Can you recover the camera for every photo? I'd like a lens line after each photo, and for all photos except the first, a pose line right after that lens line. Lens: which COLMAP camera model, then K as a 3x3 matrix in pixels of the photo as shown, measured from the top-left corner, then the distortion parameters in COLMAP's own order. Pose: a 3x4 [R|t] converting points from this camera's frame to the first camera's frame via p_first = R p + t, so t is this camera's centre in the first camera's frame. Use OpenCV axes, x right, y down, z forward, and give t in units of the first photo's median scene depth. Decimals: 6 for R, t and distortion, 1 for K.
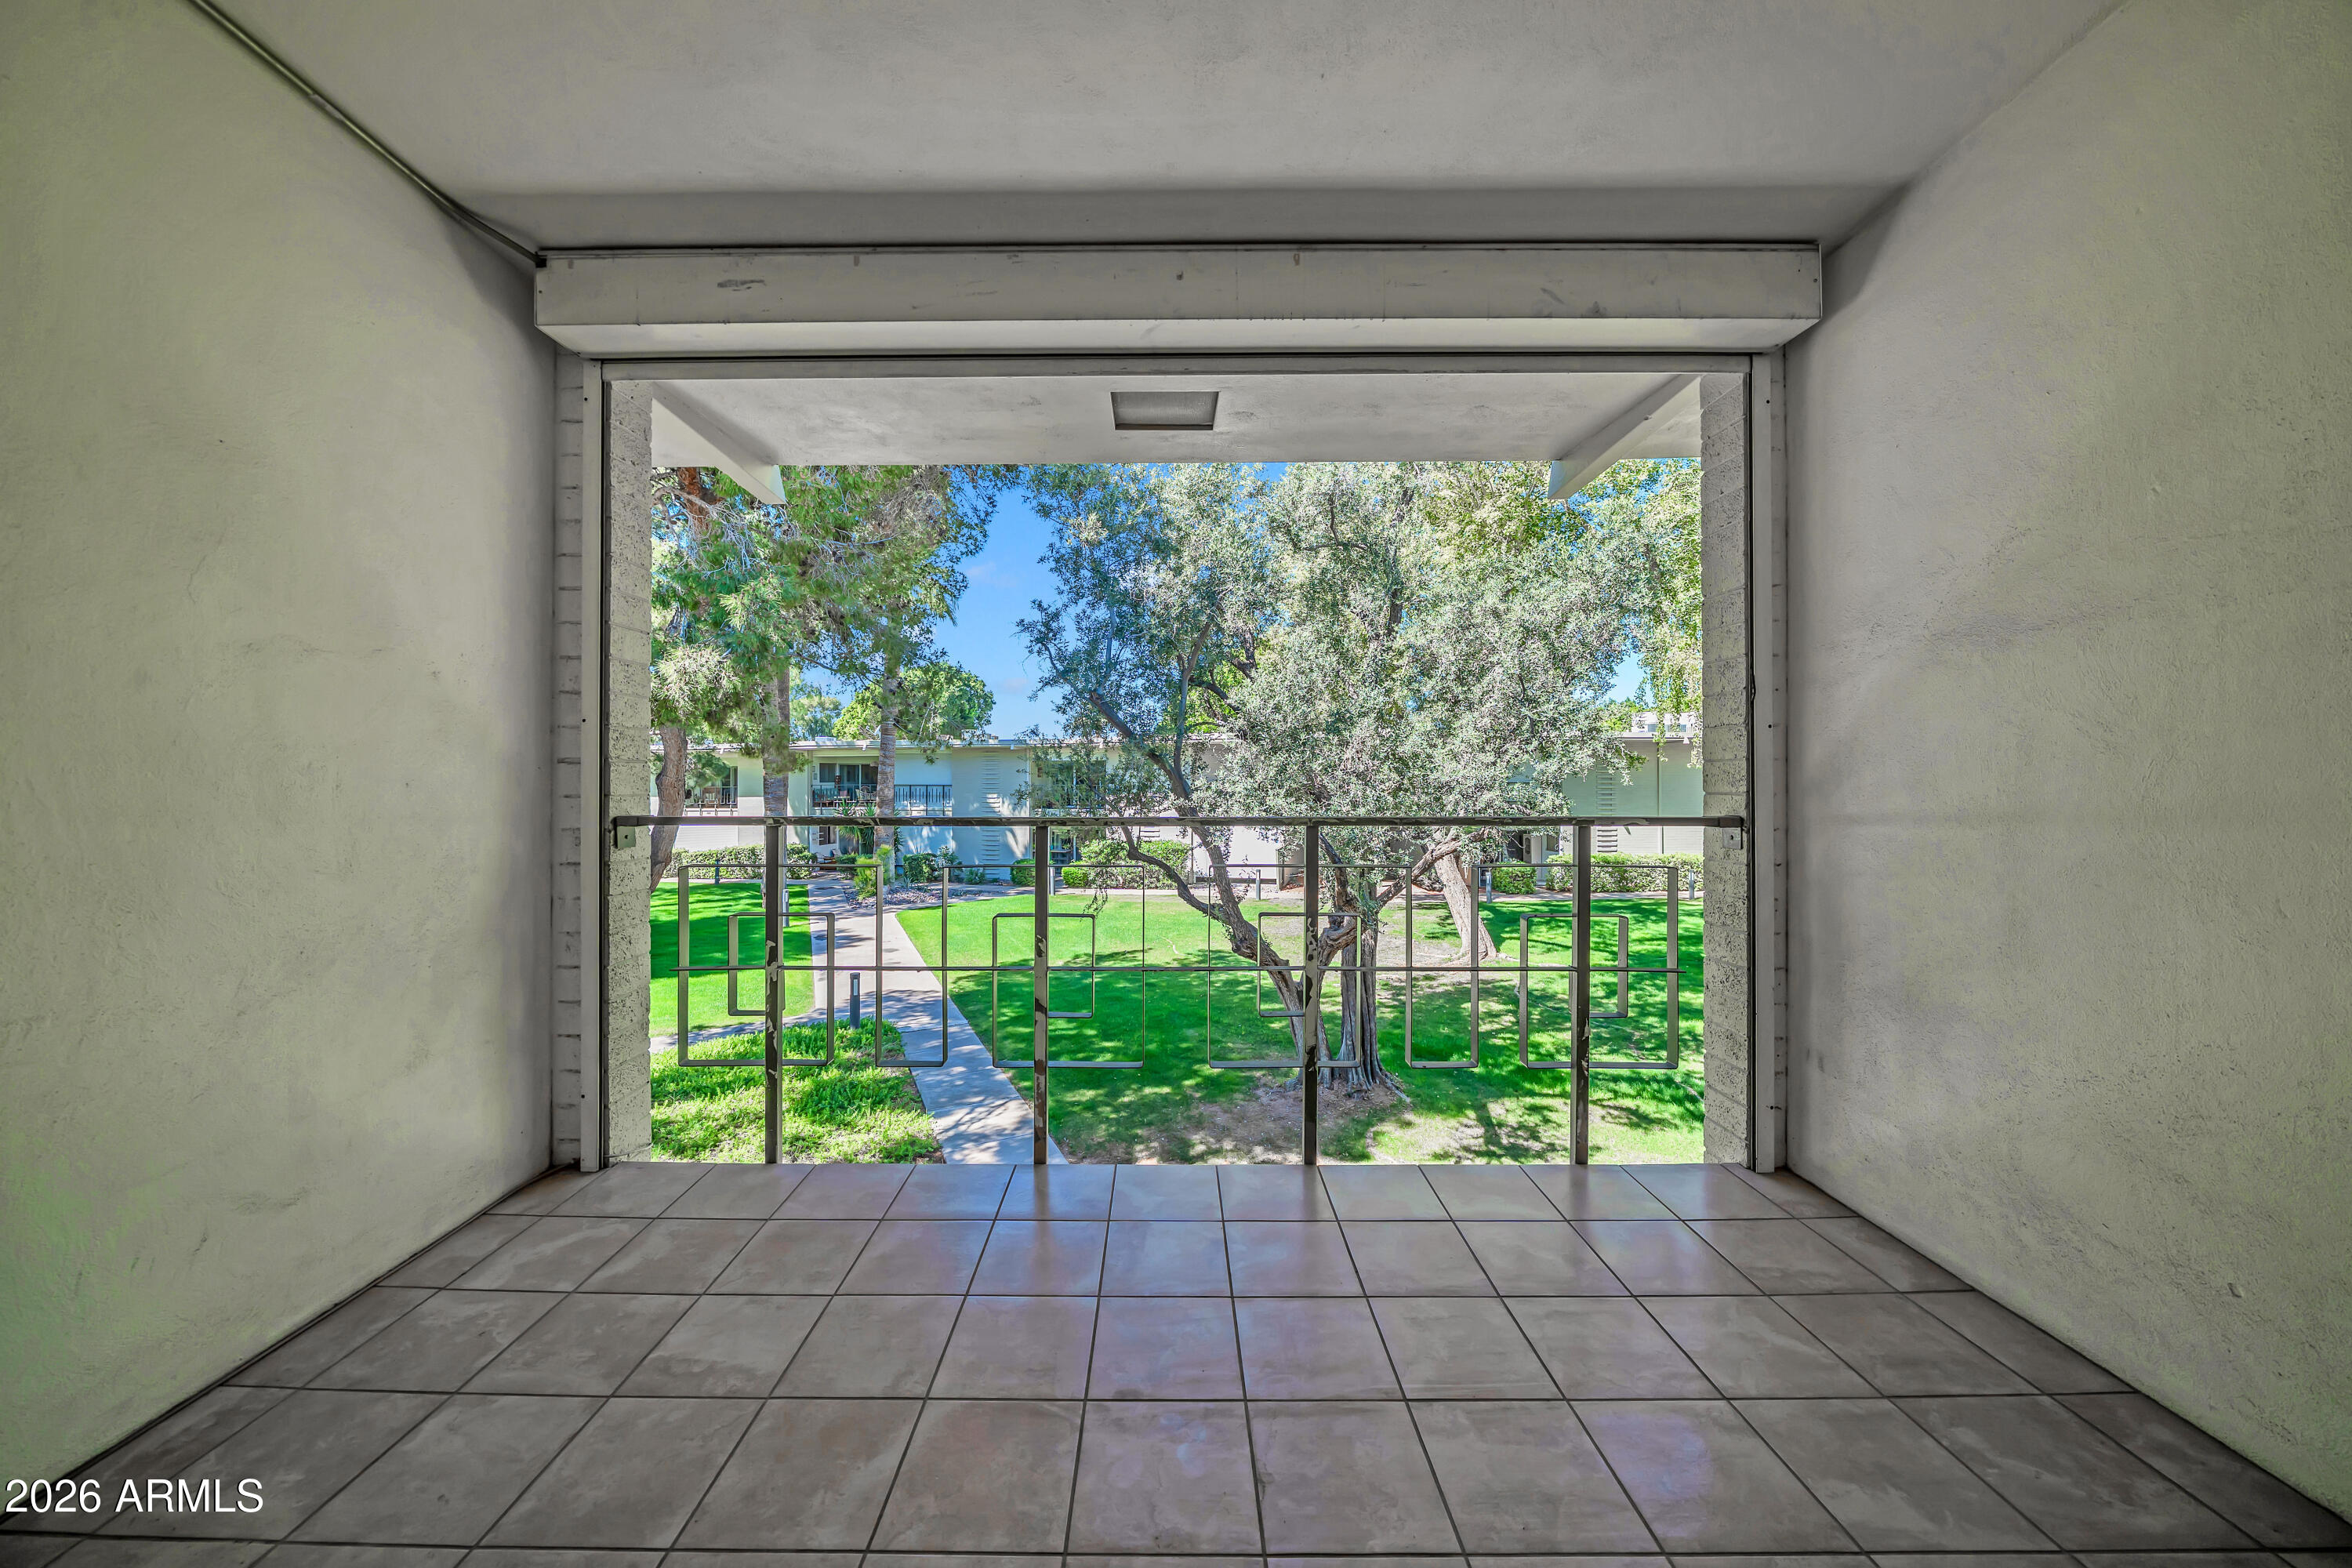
lens RADIAL K [[805.6, 0, 1163.4], [0, 805.6, 769.7], [0, 0, 1]] dist [0.001029, 0.000101]
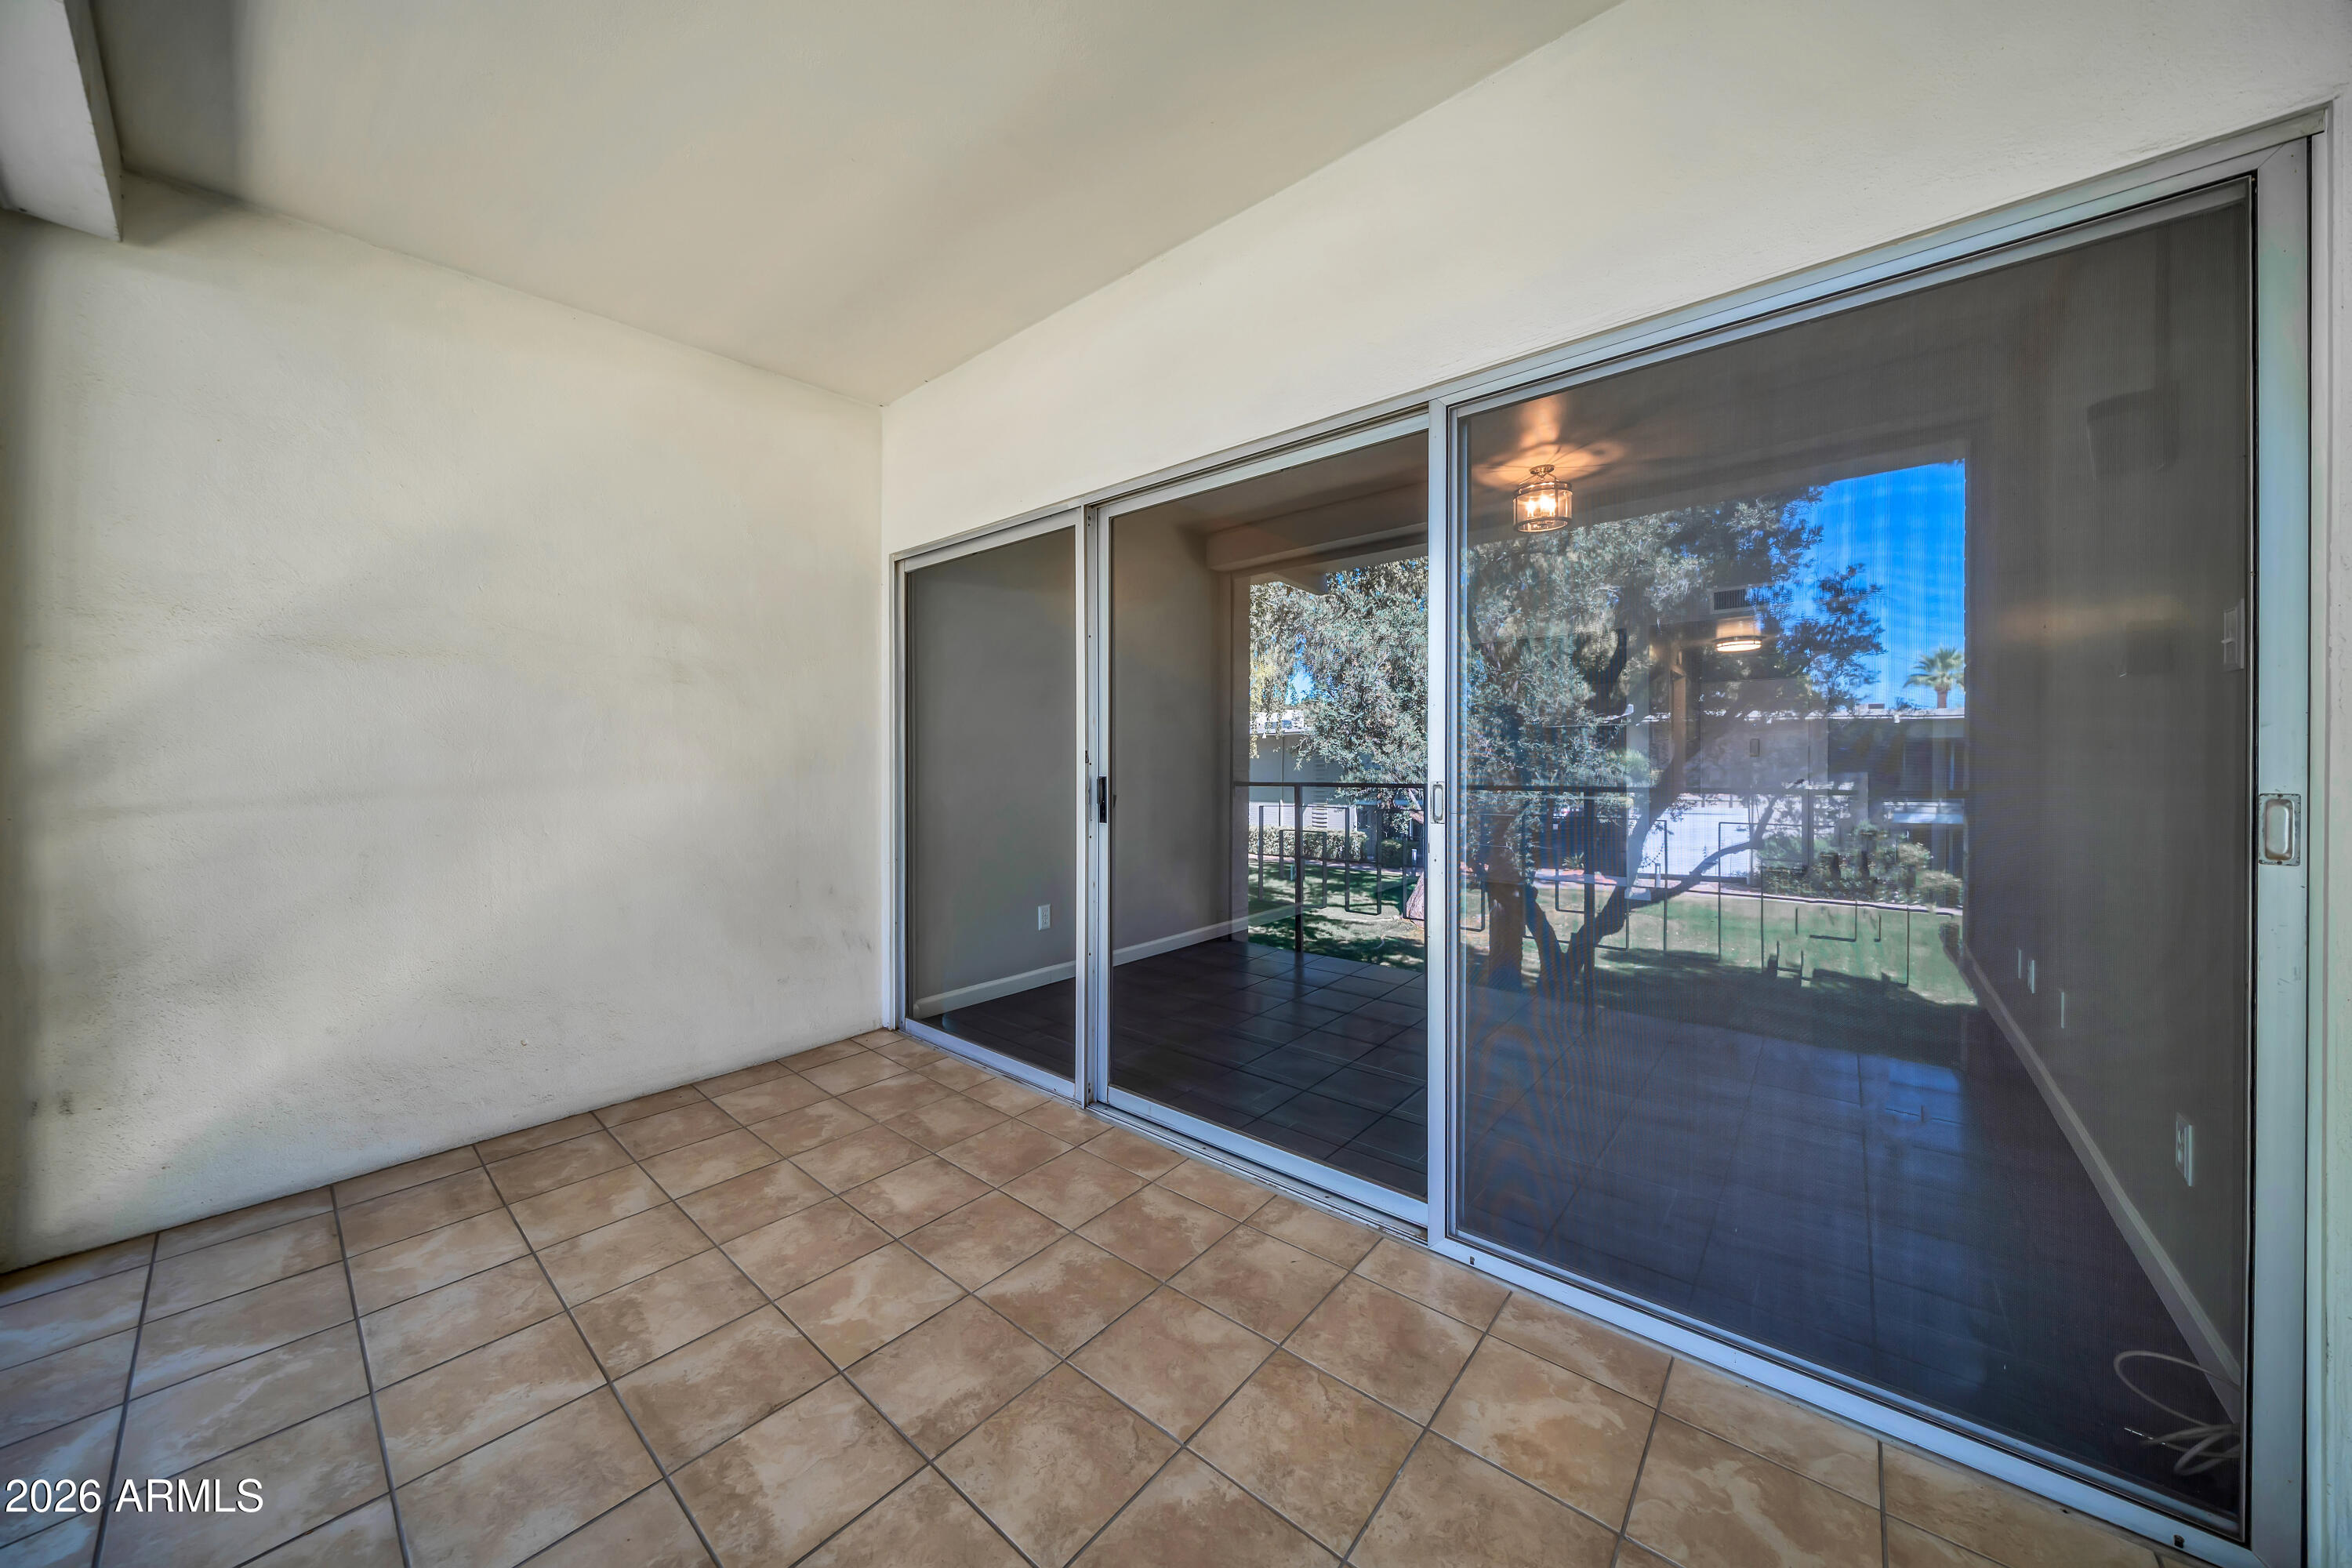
lens RADIAL K [[805.6, 0, 1163.4], [0, 805.6, 769.7], [0, 0, 1]] dist [0.001029, 0.000101]
pose [[-0.765482, -0.002019, 0.643454, -0.180262], [-0.003547, 0.999993, -0.001081, 0.003696], [-0.643448, -0.003110, -0.765484, 0.274916]]
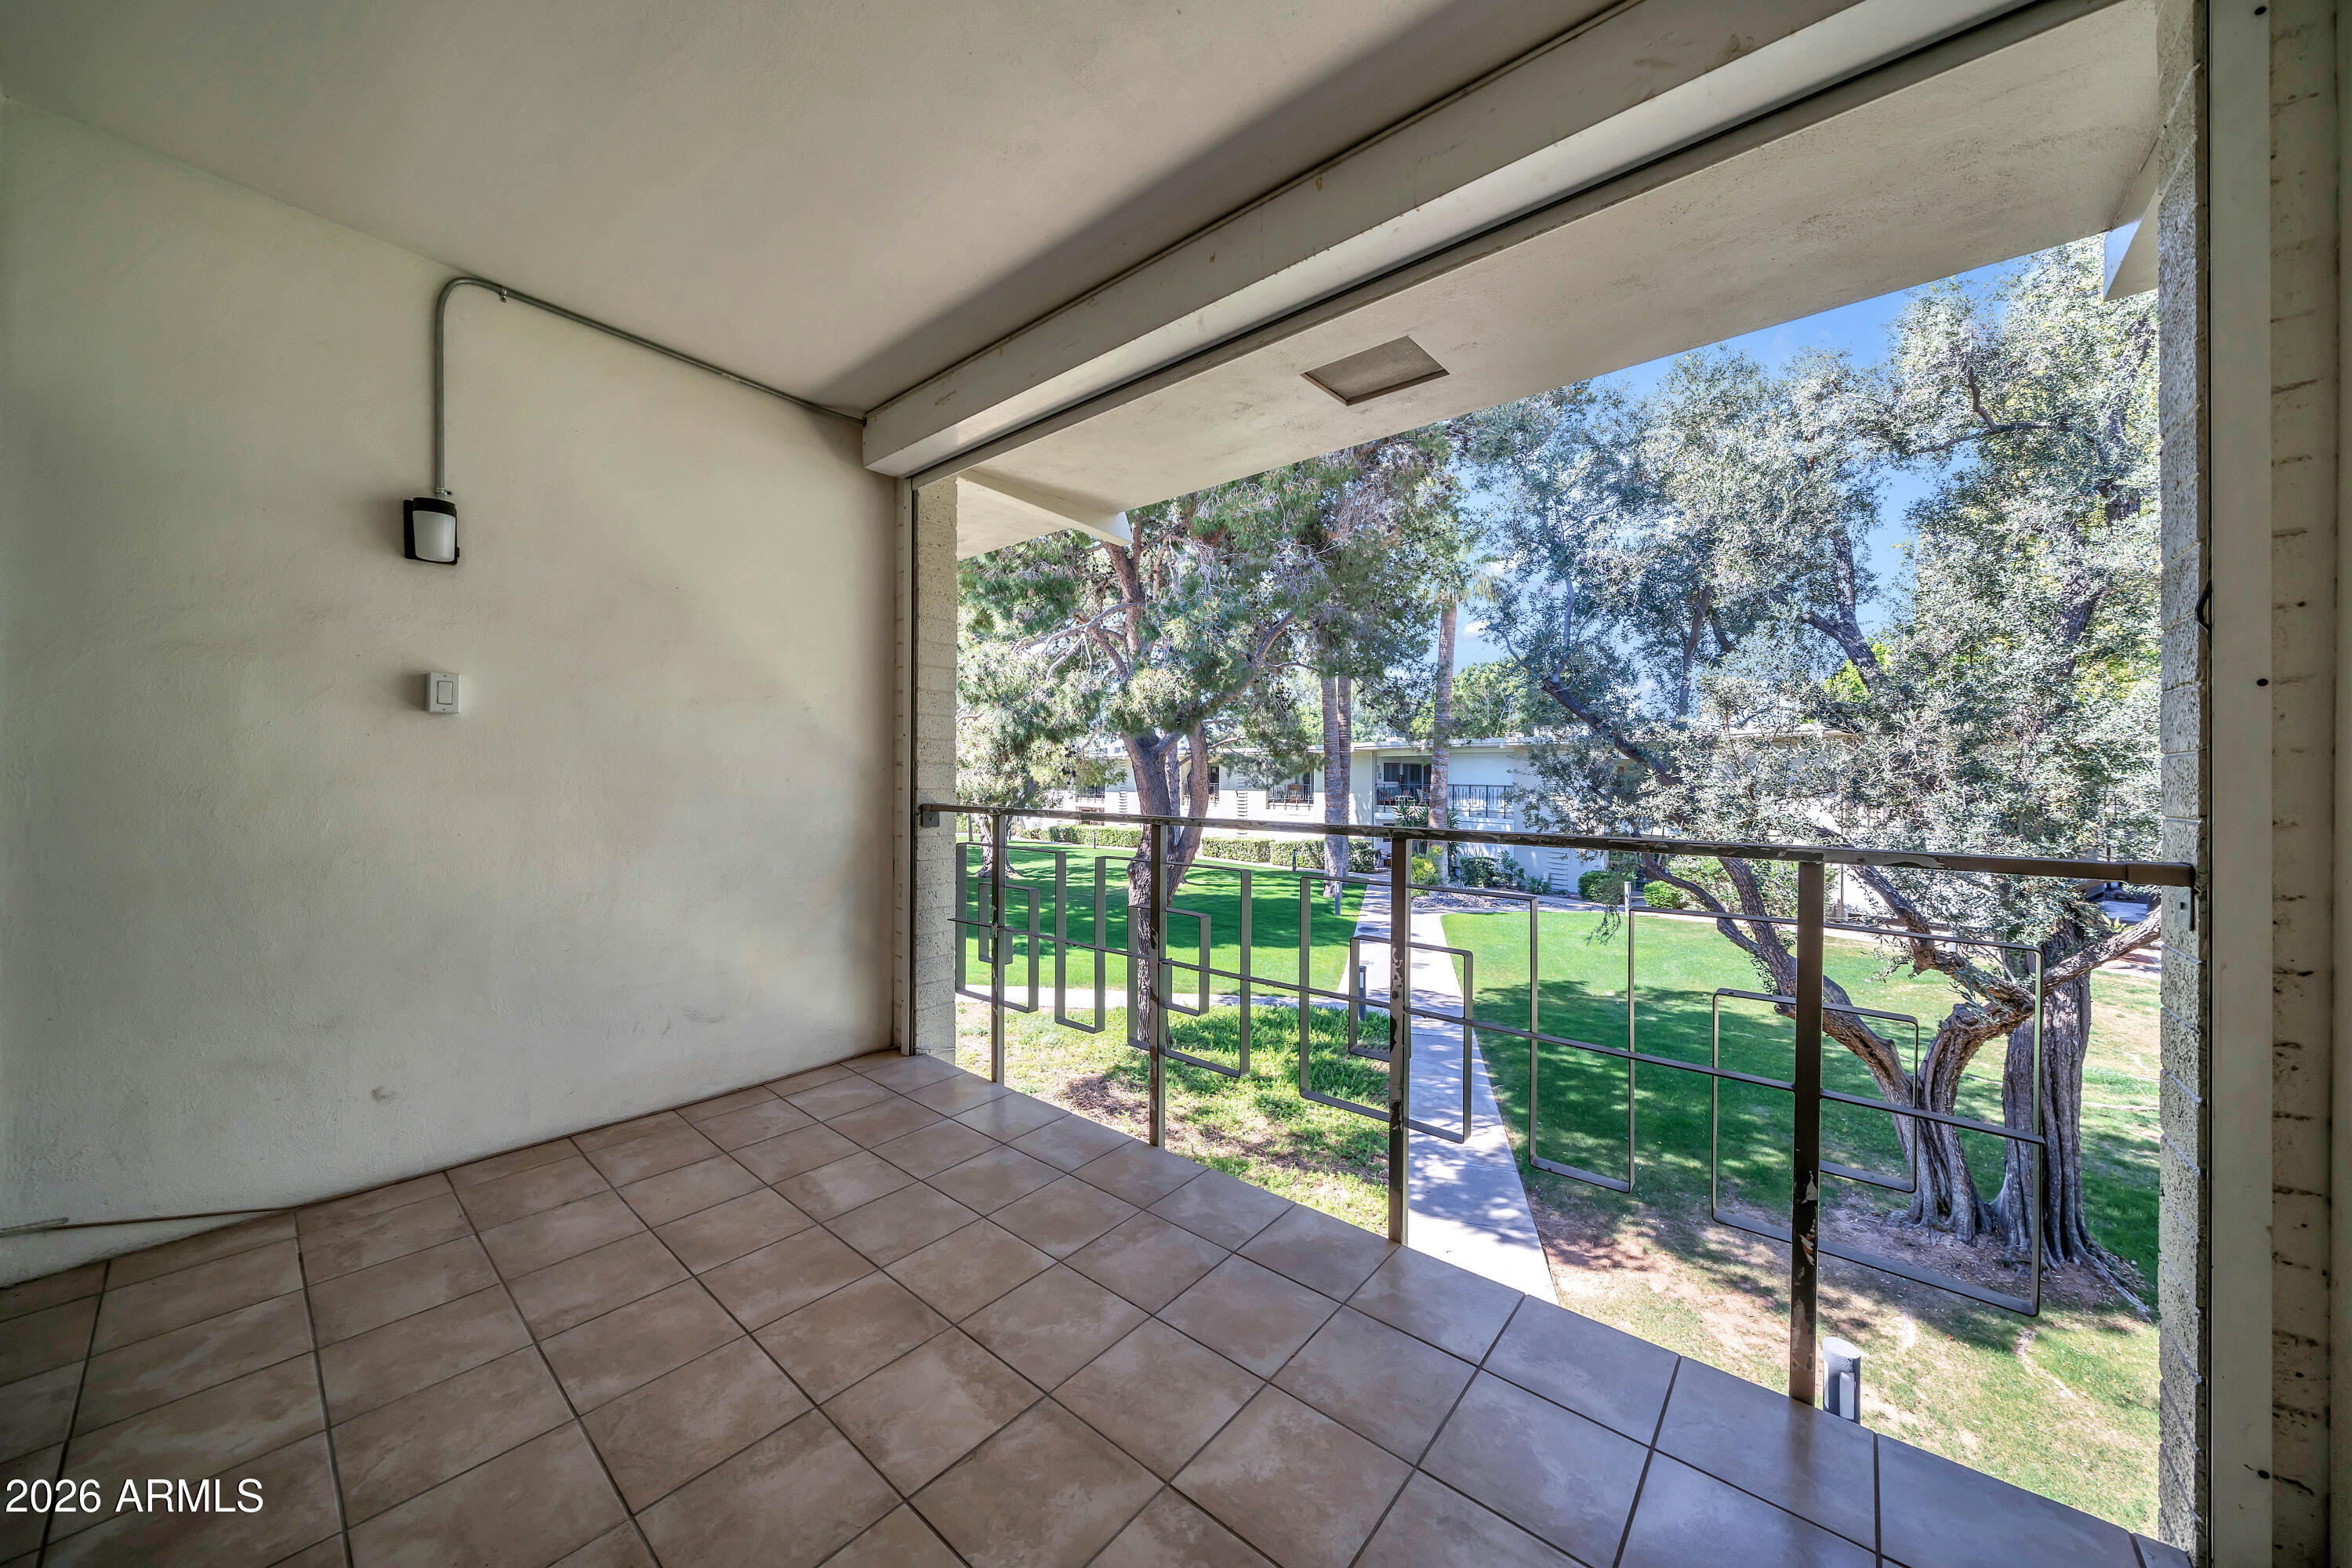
lens RADIAL K [[815.2, 0, 1179.2], [0, 815.2, 775.7], [0, 0, 1]] dist [-0.005442, 0.000090]
pose [[0.770901, 0.001637, -0.636952, 0.182853], [0.003468, 0.999971, 0.006767, 0.000276], [0.636945, -0.007426, 0.770873, 0.067293]]
